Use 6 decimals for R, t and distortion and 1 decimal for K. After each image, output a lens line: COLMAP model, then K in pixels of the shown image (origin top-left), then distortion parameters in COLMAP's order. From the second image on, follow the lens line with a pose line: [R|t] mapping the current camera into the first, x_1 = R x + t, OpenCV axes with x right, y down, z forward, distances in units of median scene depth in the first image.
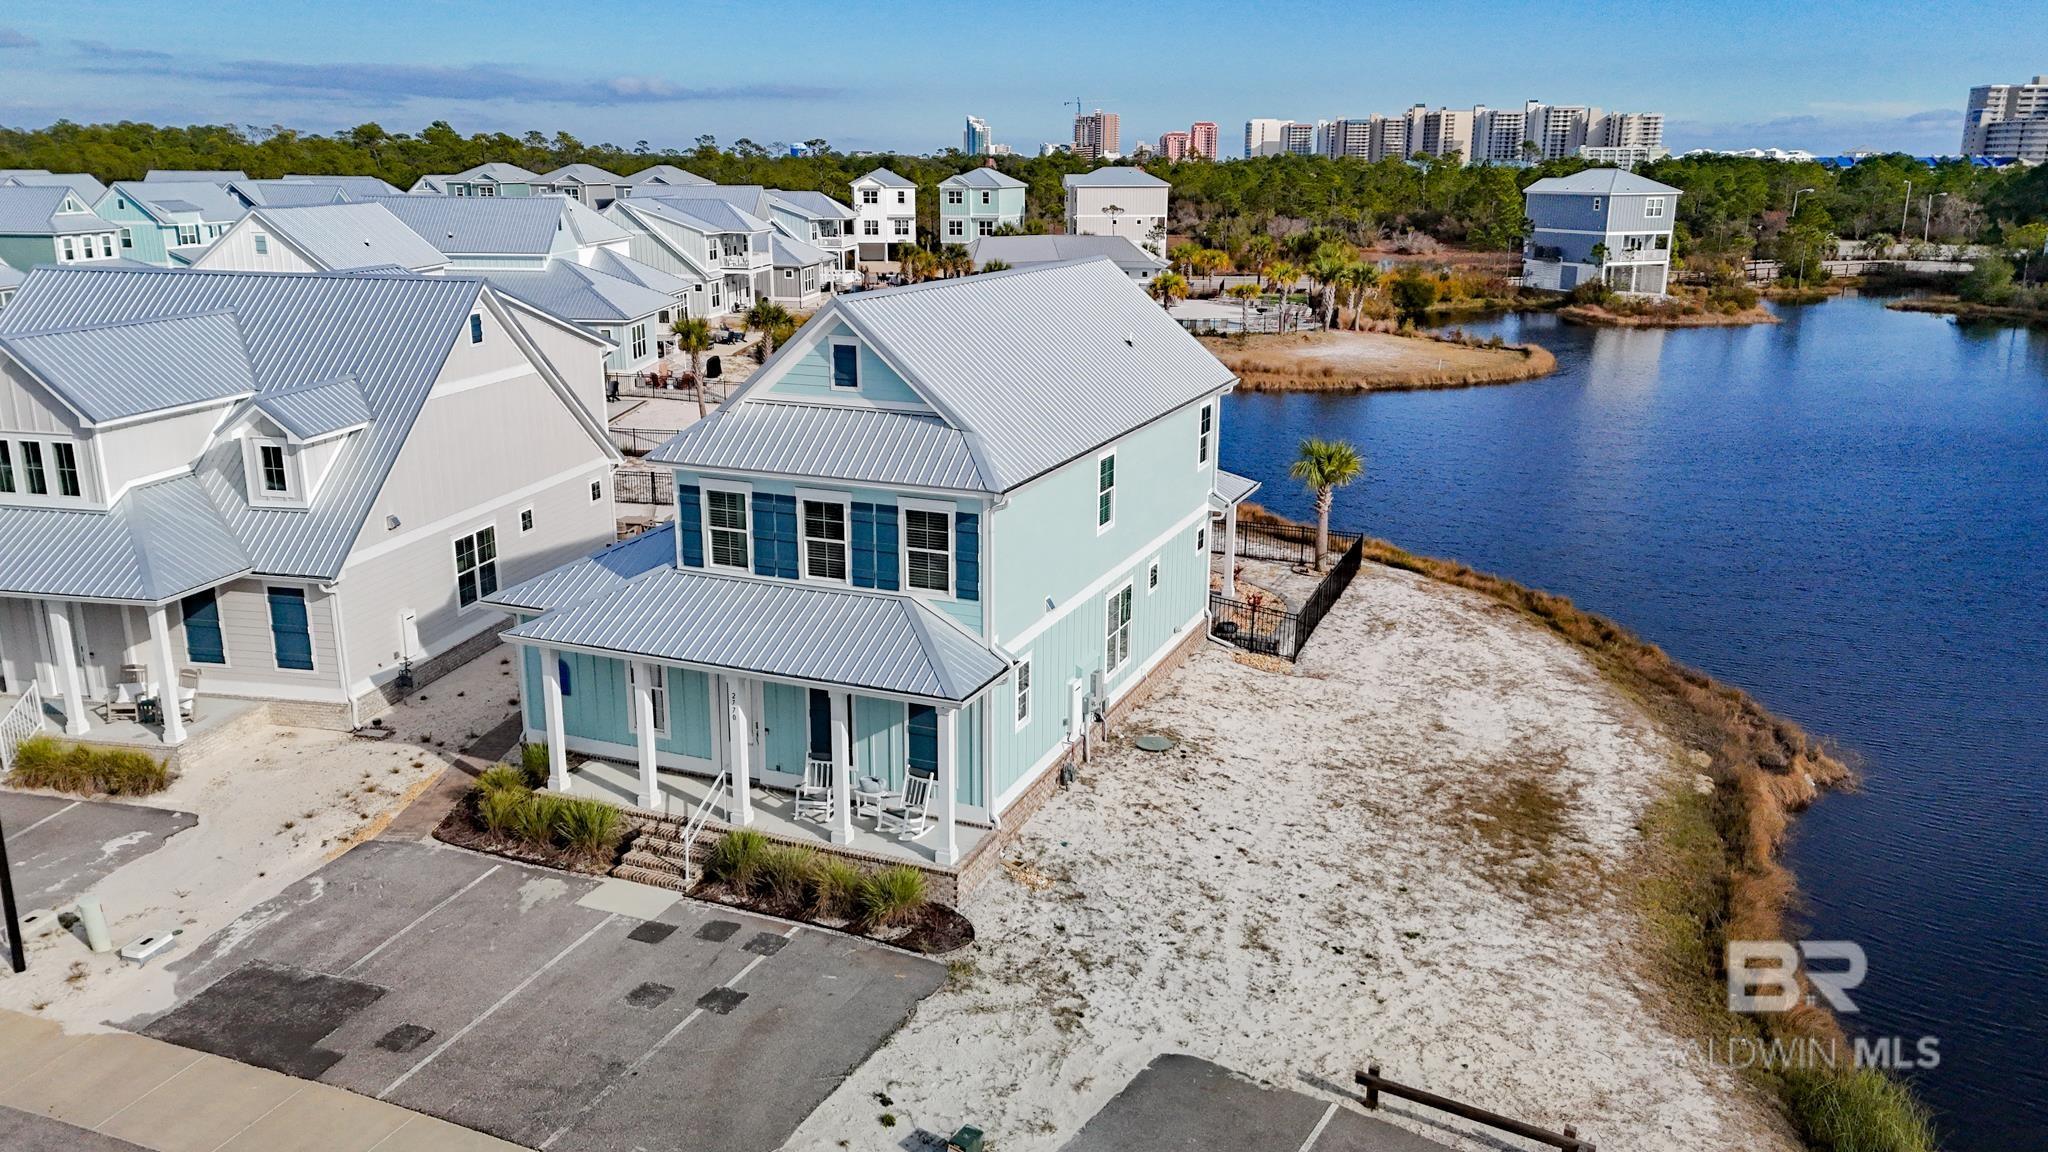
lens RADIAL K [[1496.5, 0, 1024.0], [0, 1496.5, 576.0], [0, 0, 1]] dist [0.081552, -0.079427]
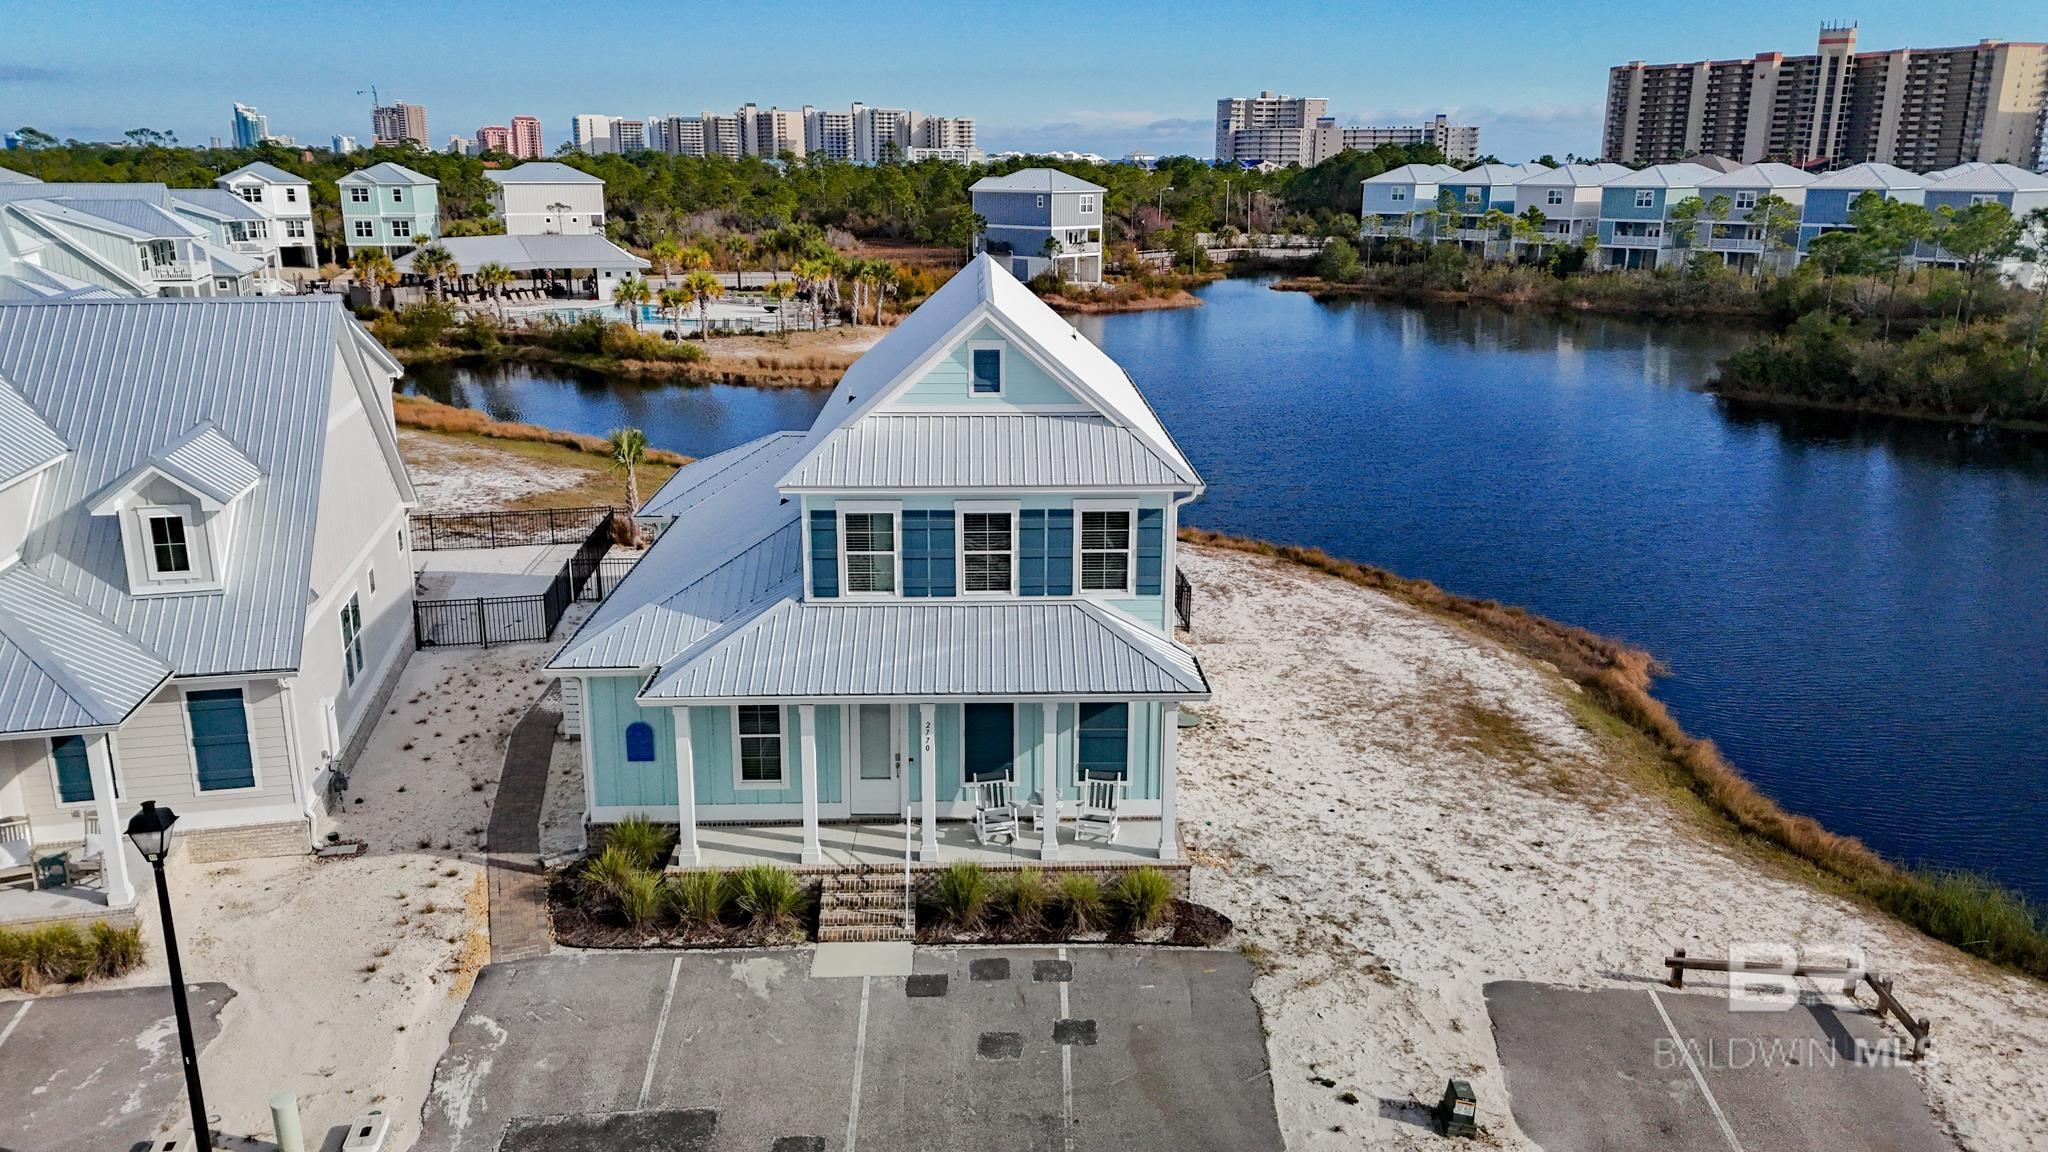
lens RADIAL K [[1496.5, 0, 1024.0], [0, 1496.5, 576.0], [0, 0, 1]] dist [0.081552, -0.079427]
pose [[0.910073, -0.111166, 0.399262, -0.409348], [0.110578, 0.993563, 0.024586, -0.024585], [-0.399425, 0.021774, 0.916507, 0.089261]]
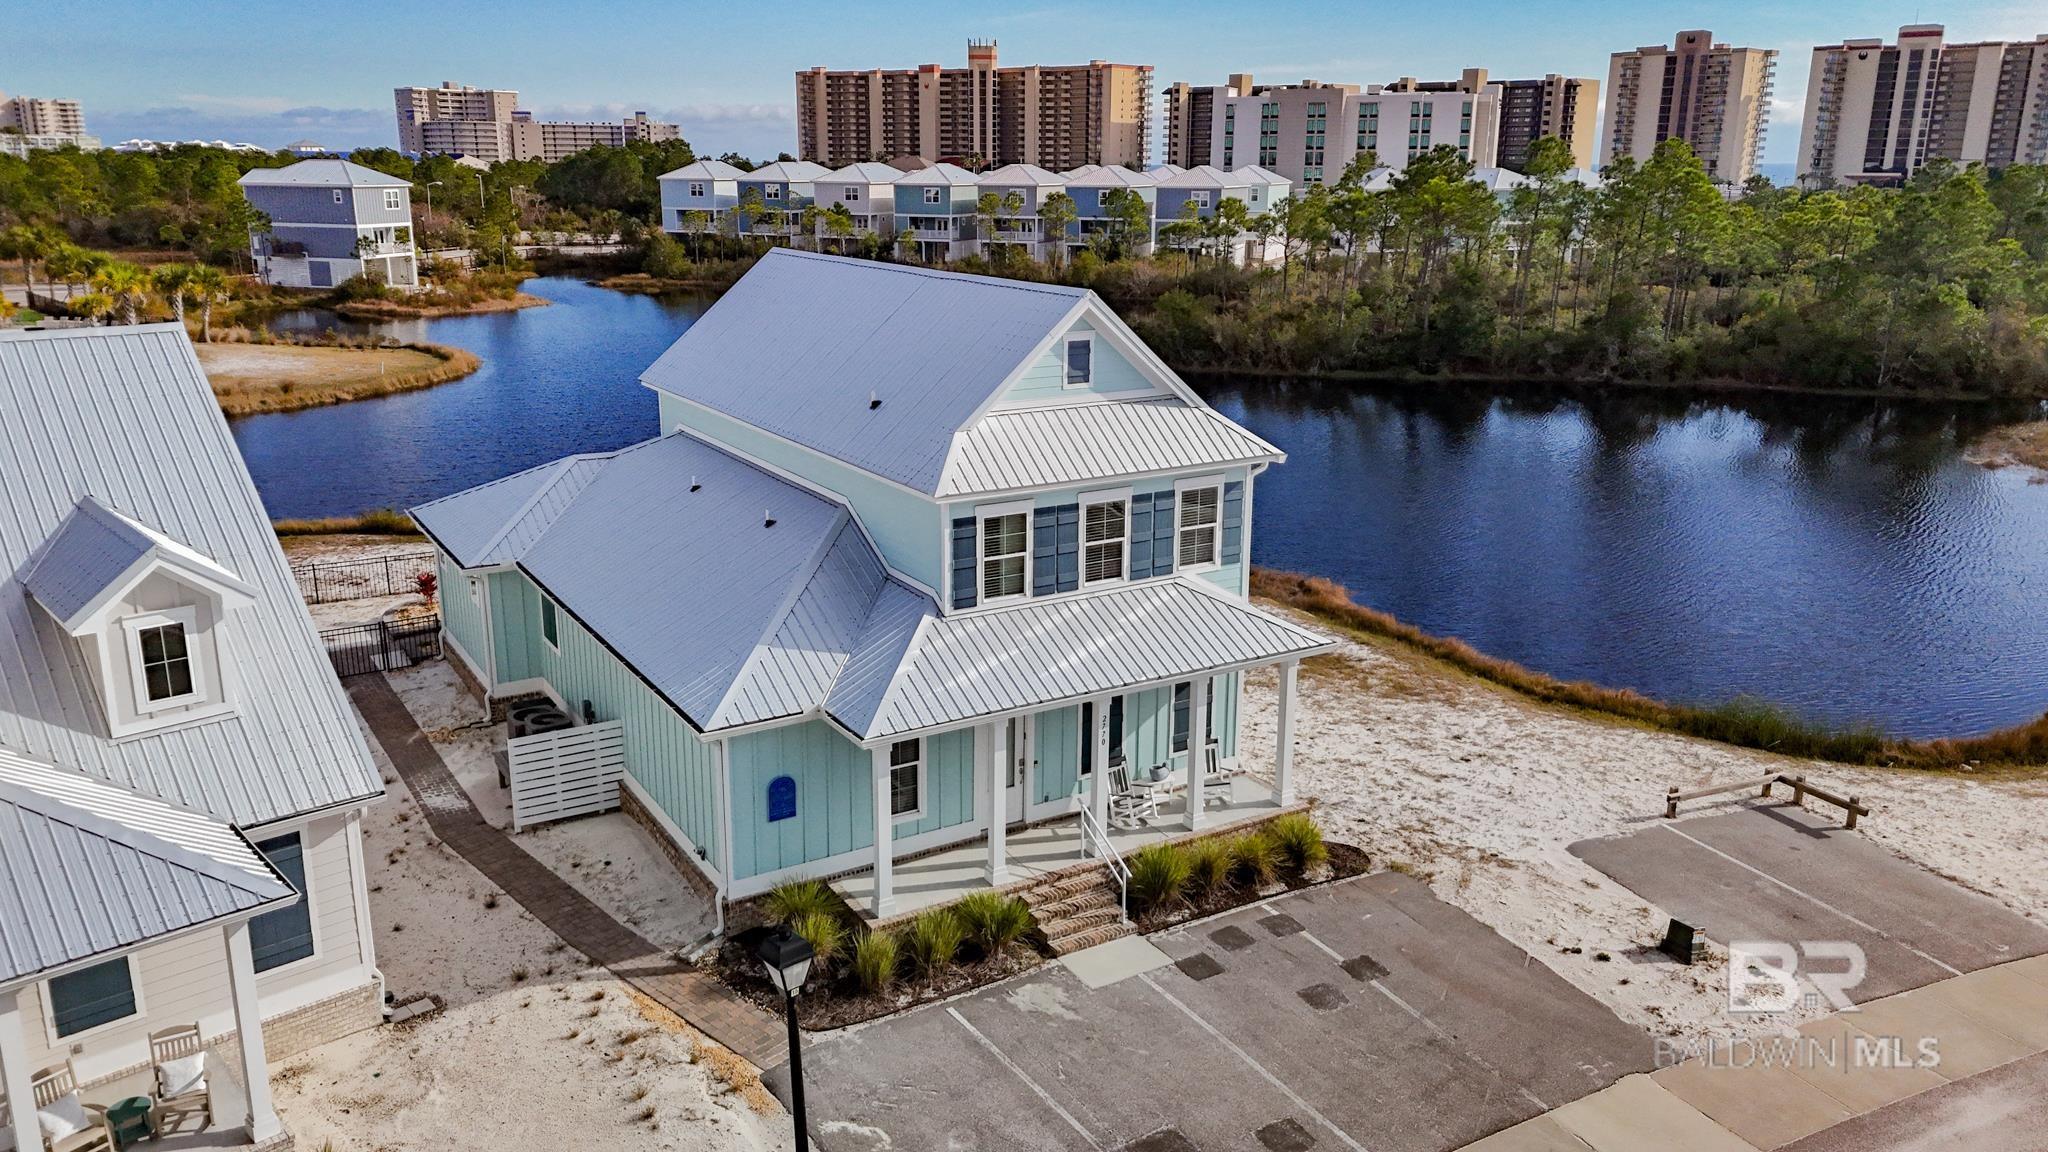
lens RADIAL K [[1496.5, 0, 1024.0], [0, 1496.5, 576.0], [0, 0, 1]] dist [0.081552, -0.079427]
pose [[0.587116, -0.215734, 0.780227, -0.760195], [0.212184, 0.971148, 0.108856, -0.097759], [-0.781200, 0.101641, 0.615951, 0.367017]]
